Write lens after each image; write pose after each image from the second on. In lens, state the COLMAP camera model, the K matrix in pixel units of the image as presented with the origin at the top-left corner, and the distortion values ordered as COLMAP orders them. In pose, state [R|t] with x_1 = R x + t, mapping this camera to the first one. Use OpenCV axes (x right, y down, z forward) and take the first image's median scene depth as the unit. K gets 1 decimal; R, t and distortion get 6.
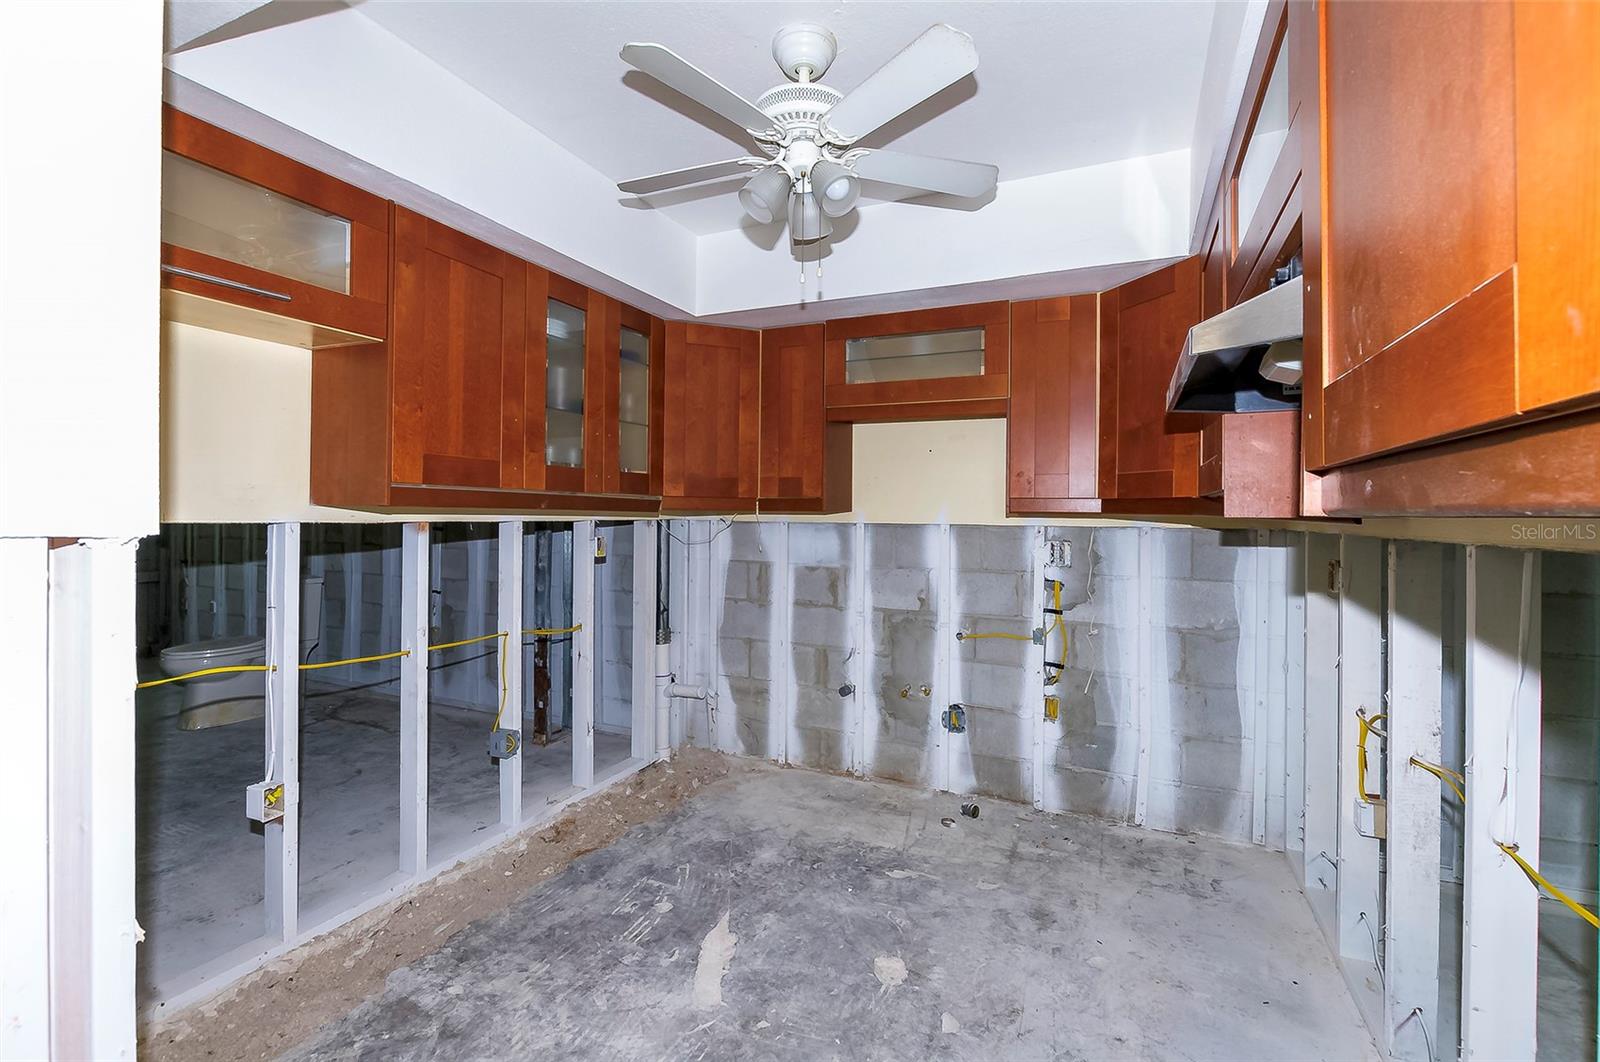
lens RADIAL K [[701.5, 0, 800.6], [0, 701.5, 520.5], [0, 0, 1]] dist [0.000451, -0.000315]
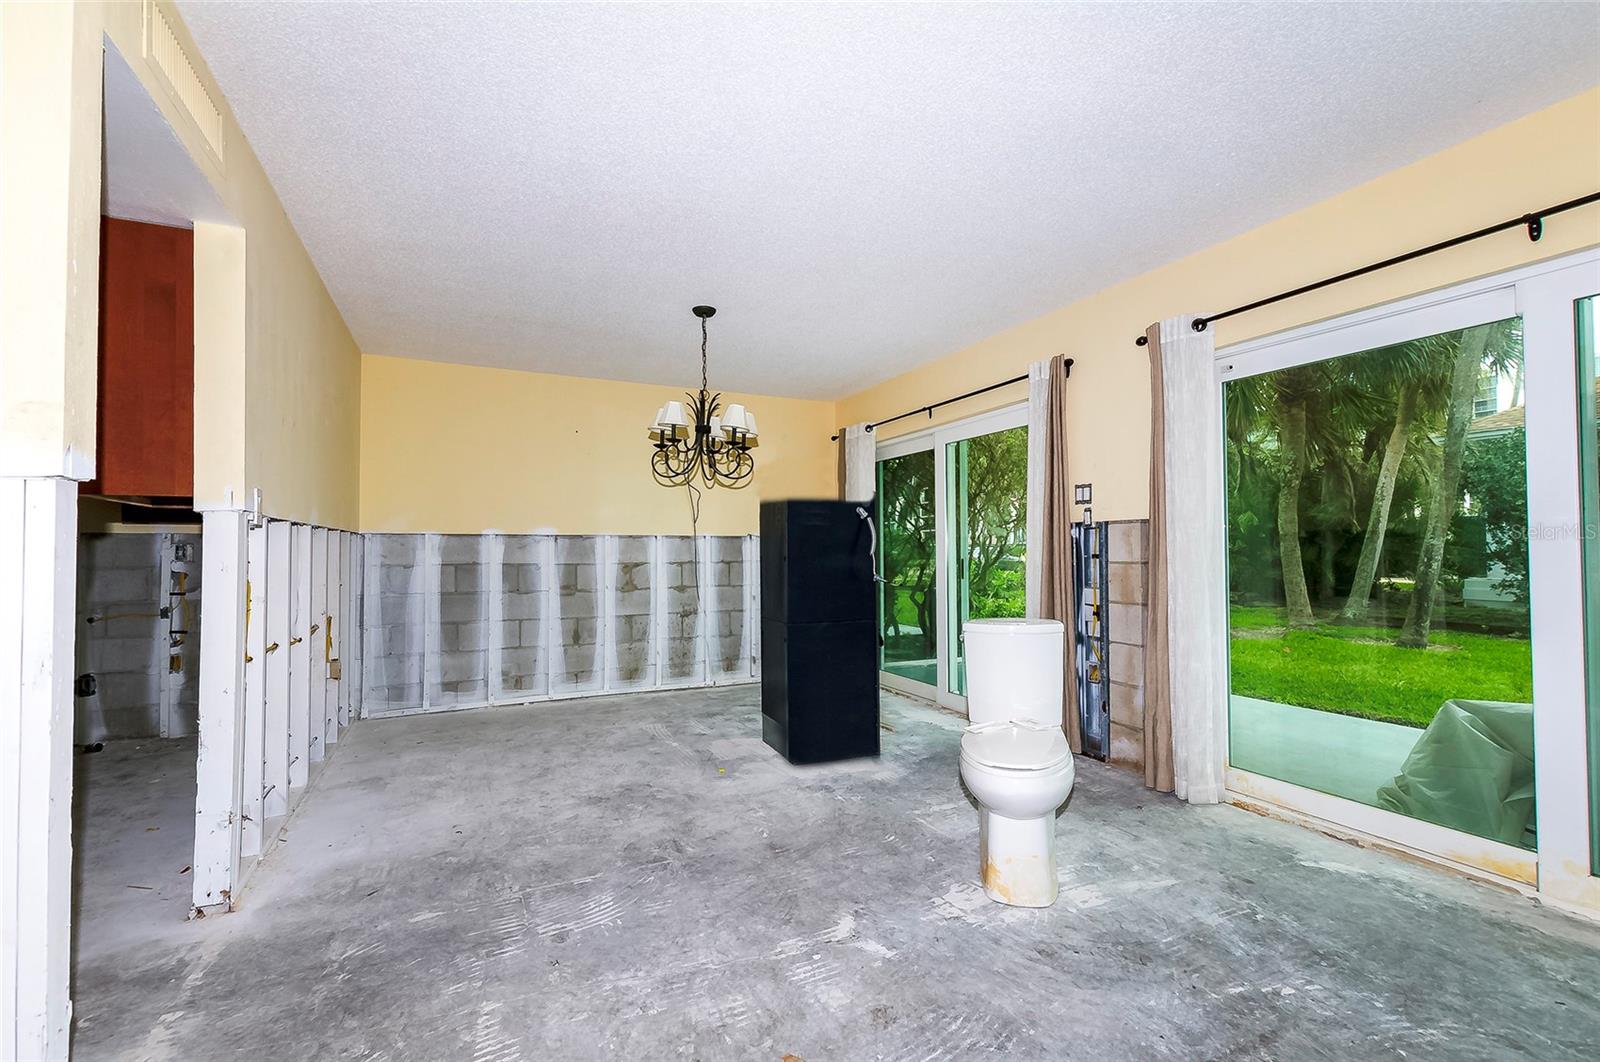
lens RADIAL K [[701.5, 0, 800.0], [0, 701.5, 531.0], [0, 0, 1]] dist [0.001522, -0.001587]
pose [[0.645841, 0.008024, 0.763429, 0.084977], [0.015548, 0.999599, -0.023659, 0.052890], [-0.763313, 0.027149, 0.645458, -0.830909]]
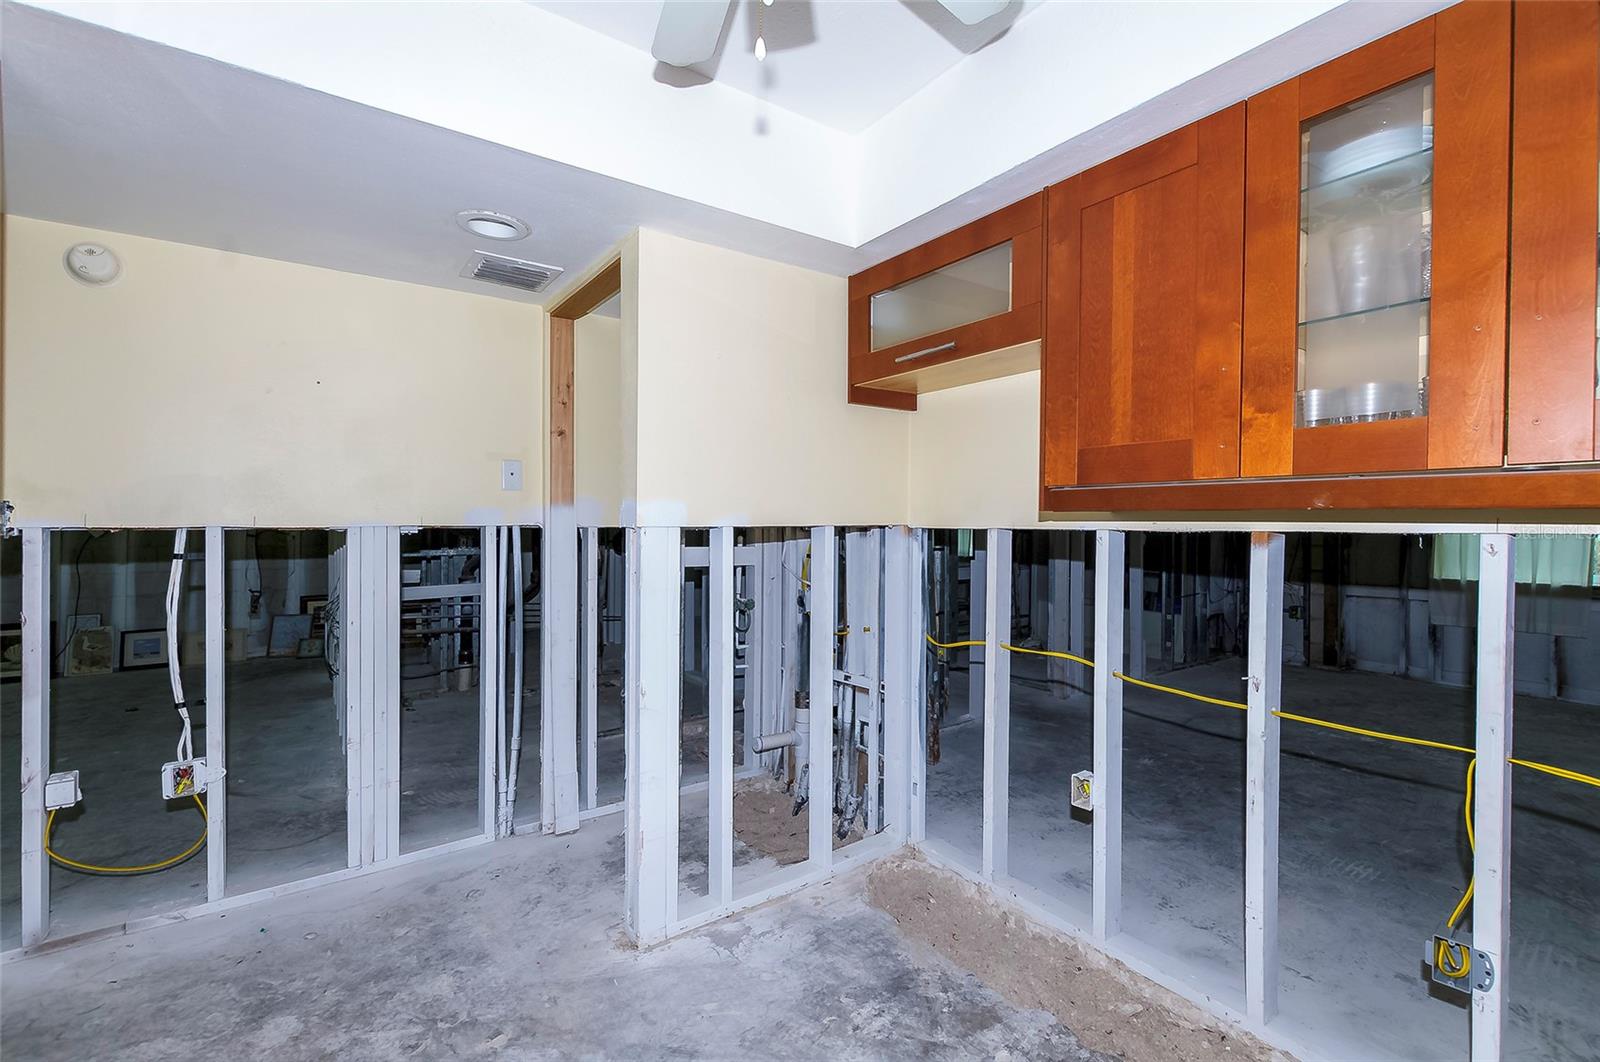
lens RADIAL K [[701.5, 0, 800.0], [0, 701.5, 531.0], [0, 0, 1]] dist [0.001522, -0.001587]
pose [[-0.500858, 0.000824, -0.865529, 0.238091], [-0.015062, 0.999840, 0.009668, 0.000313], [0.865398, 0.017879, -0.500765, 0.715201]]
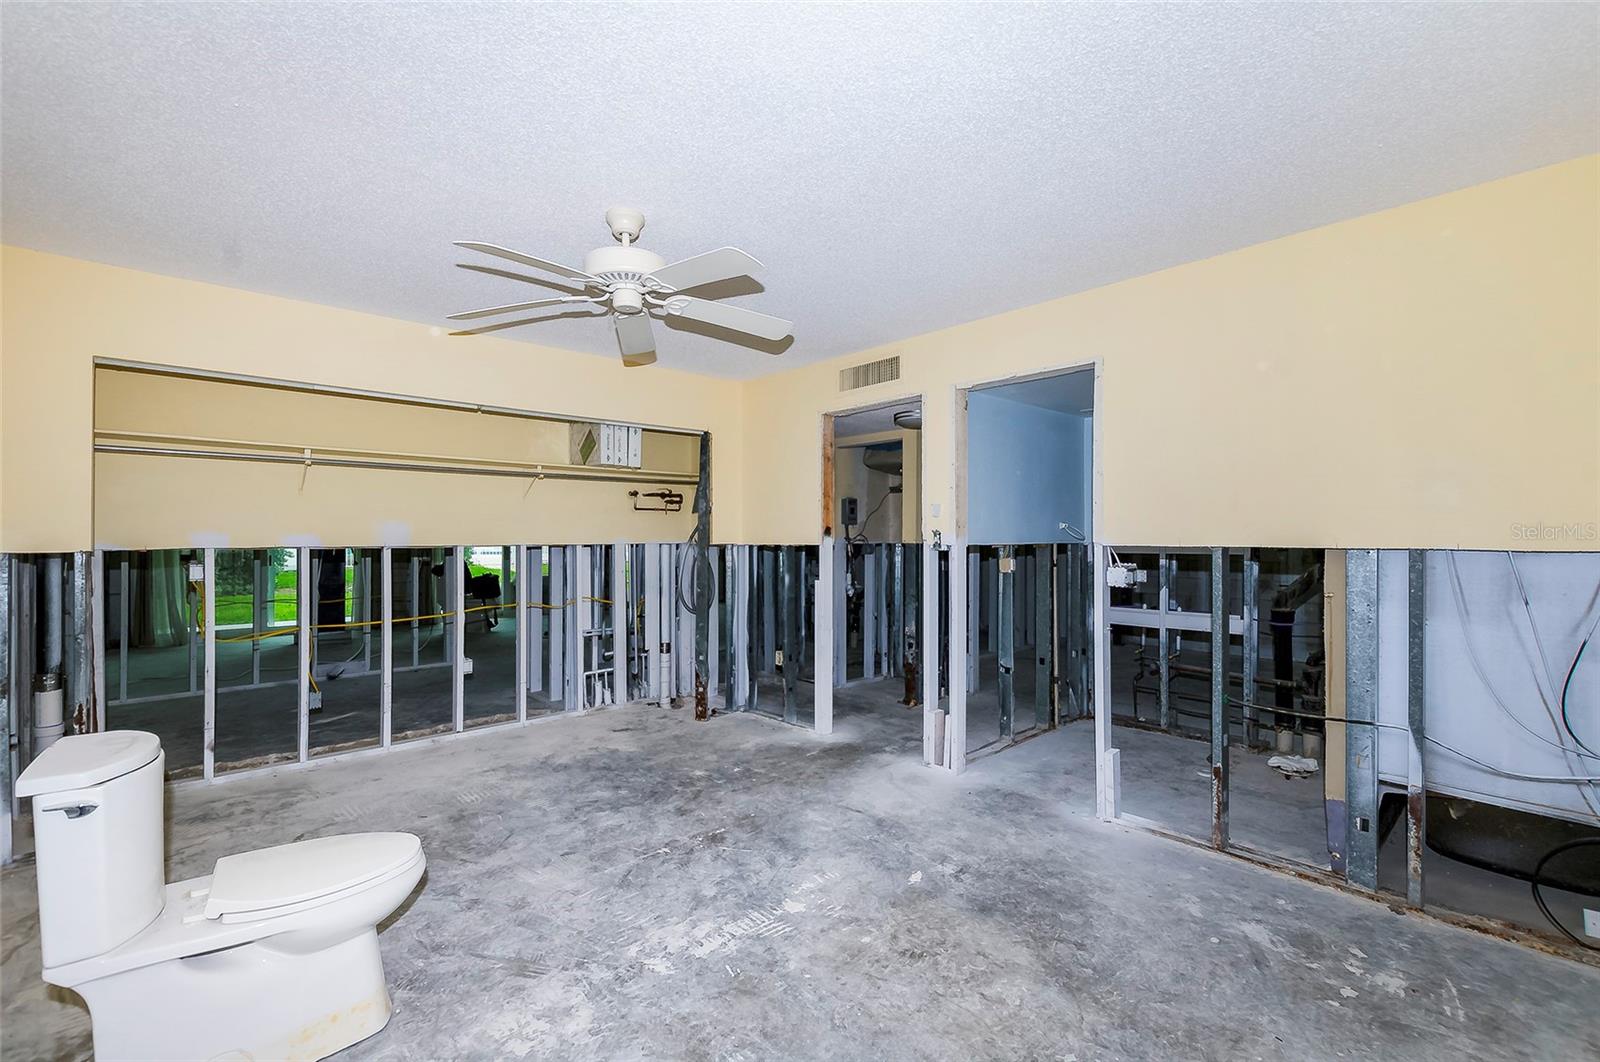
lens RADIAL K [[701.5, 0, 800.0], [0, 701.5, 531.0], [0, 0, 1]] dist [0.001522, -0.001587]
pose [[-0.916900, -0.007657, 0.399045, -1.692034], [-0.005008, 0.999958, 0.007679, -0.047589], [-0.399087, 0.005043, -0.916899, 1.683583]]
